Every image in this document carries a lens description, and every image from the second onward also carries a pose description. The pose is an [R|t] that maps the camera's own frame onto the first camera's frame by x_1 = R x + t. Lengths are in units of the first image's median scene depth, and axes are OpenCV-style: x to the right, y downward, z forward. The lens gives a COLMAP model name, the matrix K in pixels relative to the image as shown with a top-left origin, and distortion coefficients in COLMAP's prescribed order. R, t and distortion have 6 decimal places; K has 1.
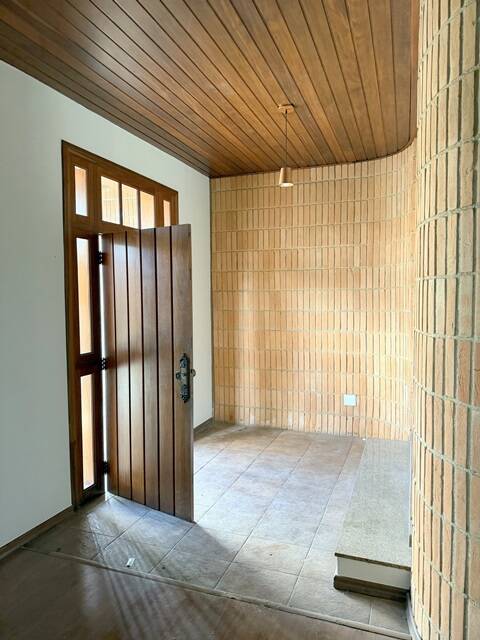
lens RADIAL K [[453.0, 0, 240.0], [0, 453.0, 319.5], [0, 0, 1]] dist [0.040074, -0.048336]
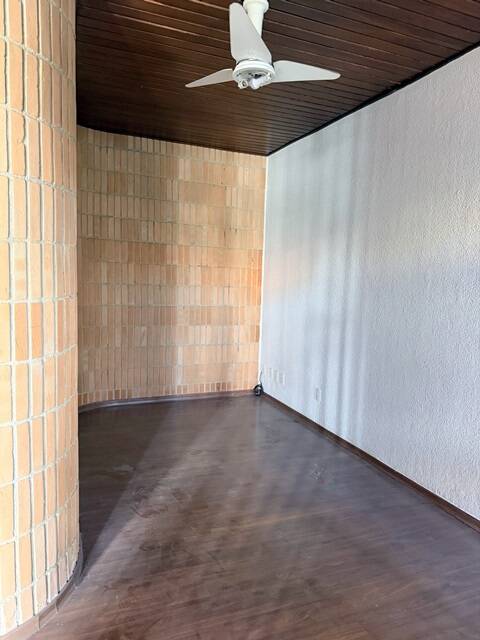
lens RADIAL K [[453.0, 0, 239.6], [0, 453.0, 319.7], [0, 0, 1]] dist [0.040074, -0.048336]
pose [[-0.677831, -0.095355, 0.729008, -0.637628], [0.015450, 0.989487, 0.143791, -0.060588], [-0.735055, 0.108729, -0.669232, 1.340994]]
